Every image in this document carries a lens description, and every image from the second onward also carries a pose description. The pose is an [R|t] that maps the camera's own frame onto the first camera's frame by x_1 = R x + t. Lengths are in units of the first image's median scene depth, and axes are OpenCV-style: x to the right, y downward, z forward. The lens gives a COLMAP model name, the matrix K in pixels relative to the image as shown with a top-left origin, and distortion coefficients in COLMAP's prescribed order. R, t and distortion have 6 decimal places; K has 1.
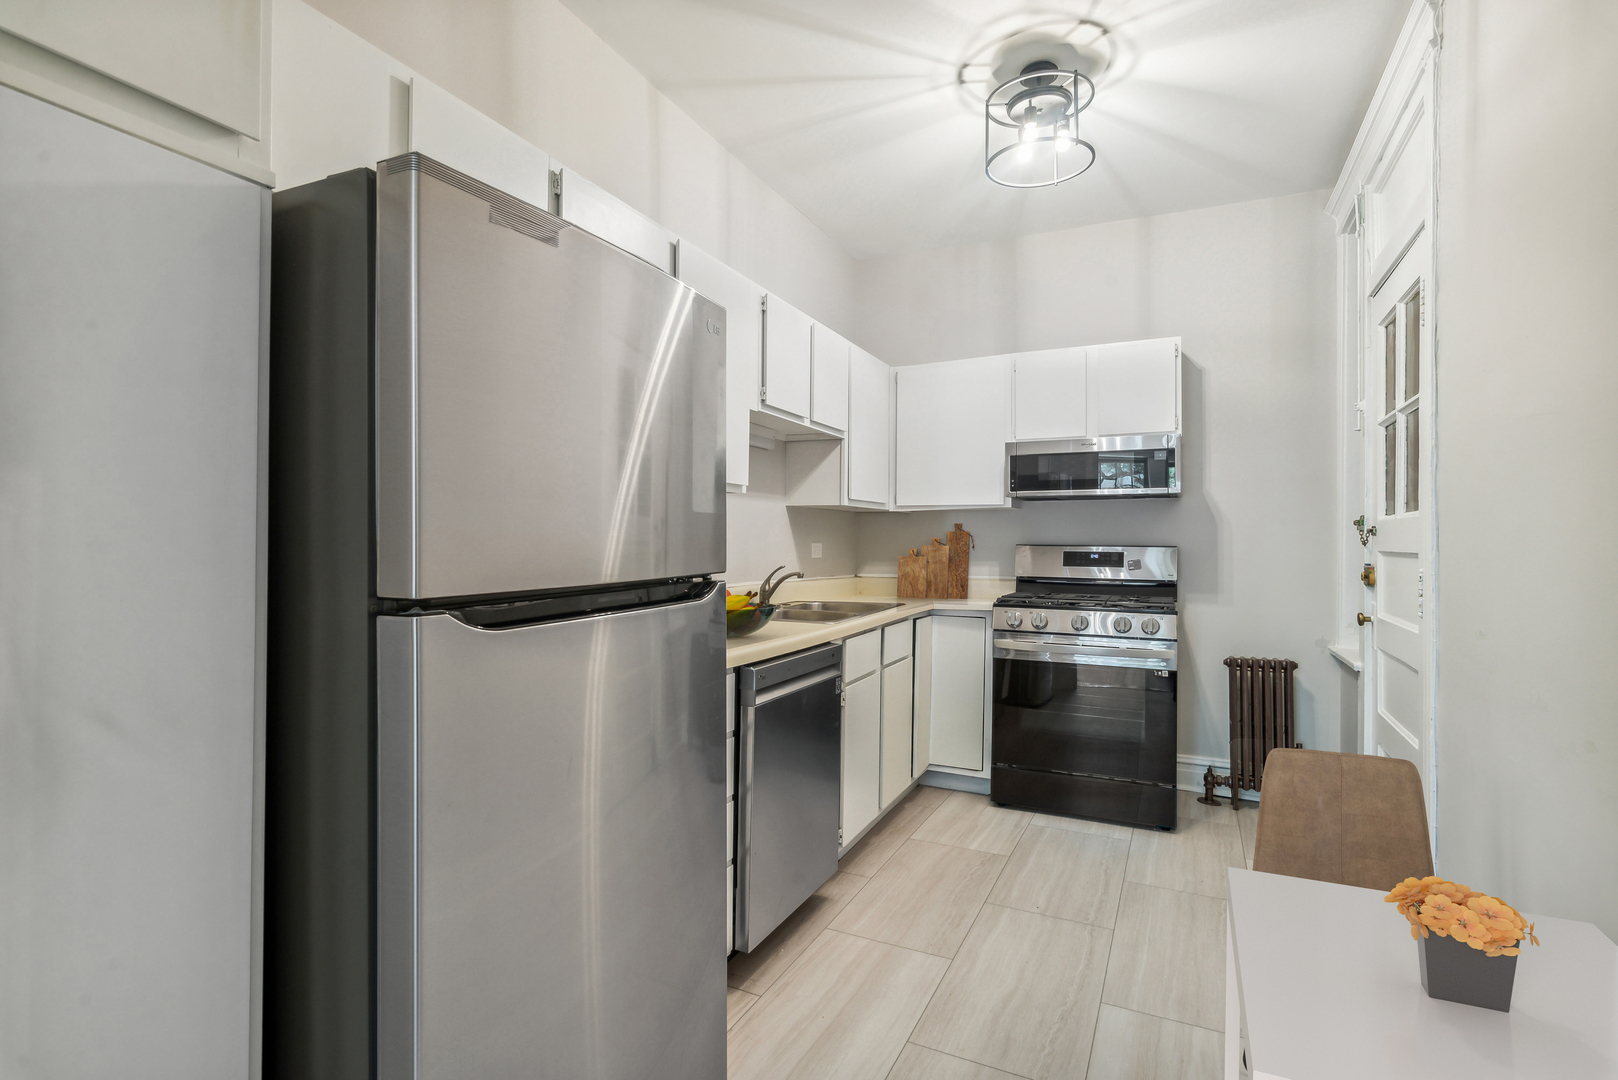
lens RADIAL K [[807.3, 0, 809.0], [0, 807.3, 540.0], [0, 0, 1]] dist [-0.000391, -0.000053]
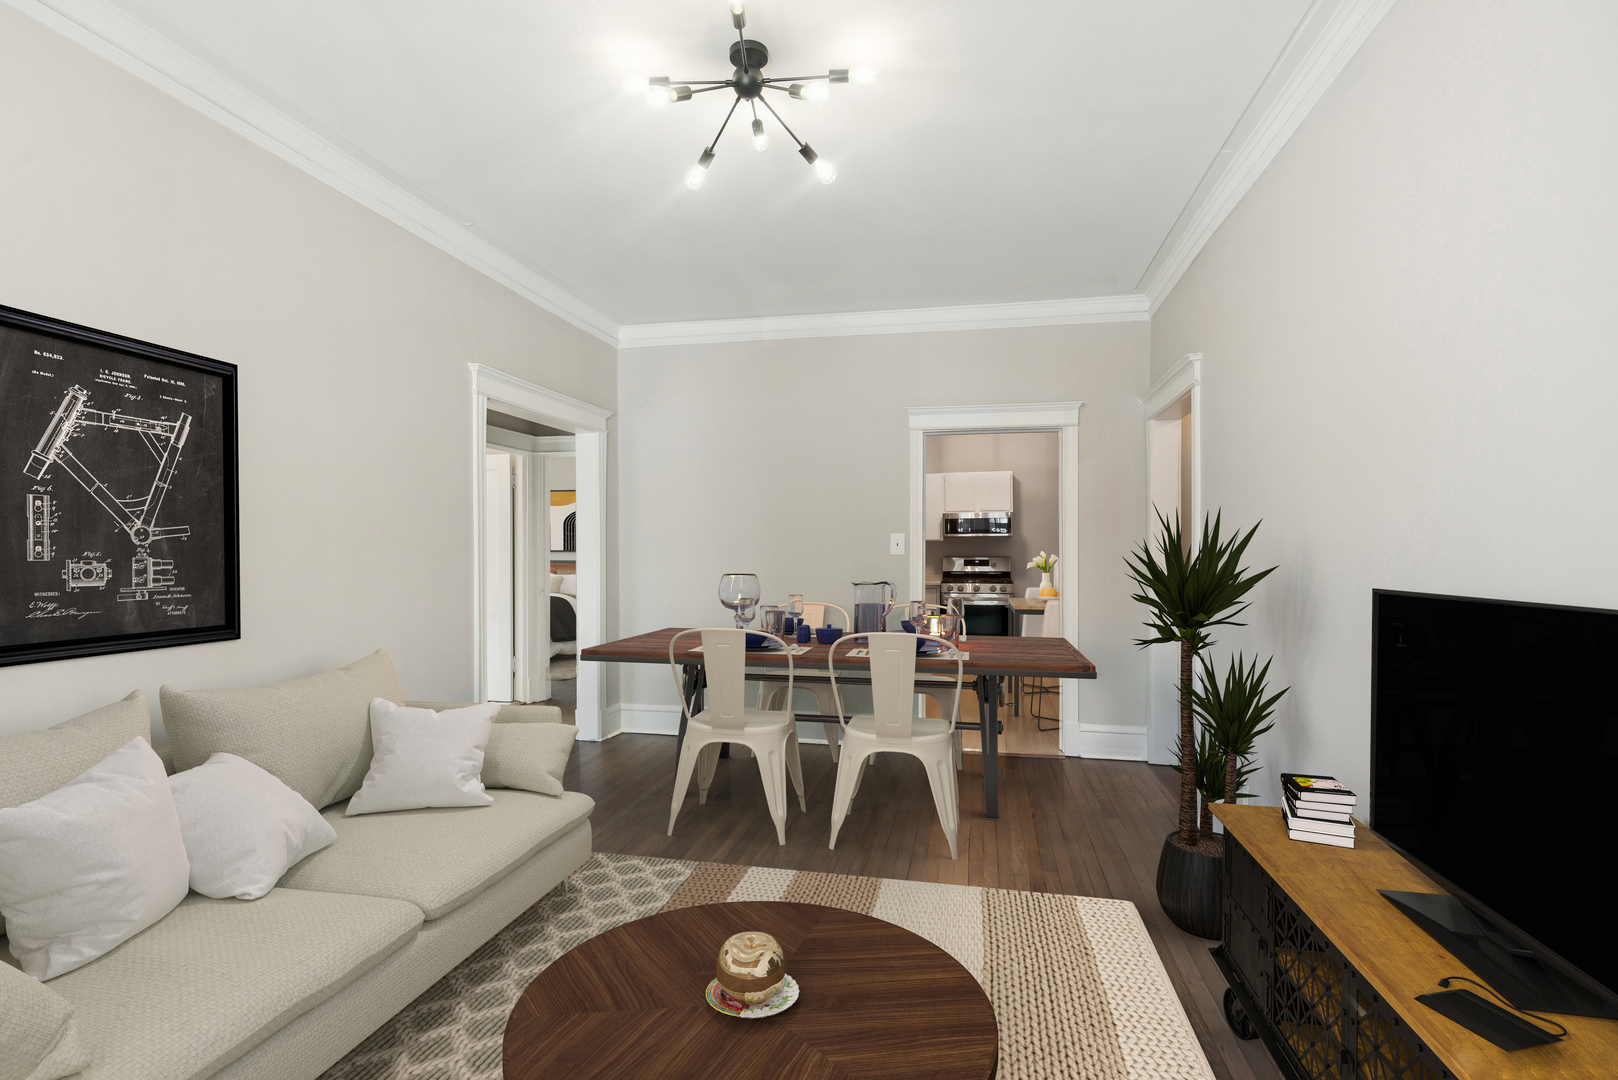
lens RADIAL K [[795.9, 0, 809.0], [0, 795.9, 540.0], [0, 0, 1]] dist [0.000179, -0.000050]
pose [[0.972309, -0.002594, 0.233686, -0.689205], [0.006717, 0.999835, -0.016851, -0.006582], [-0.233604, 0.017954, 0.972166, -1.179105]]
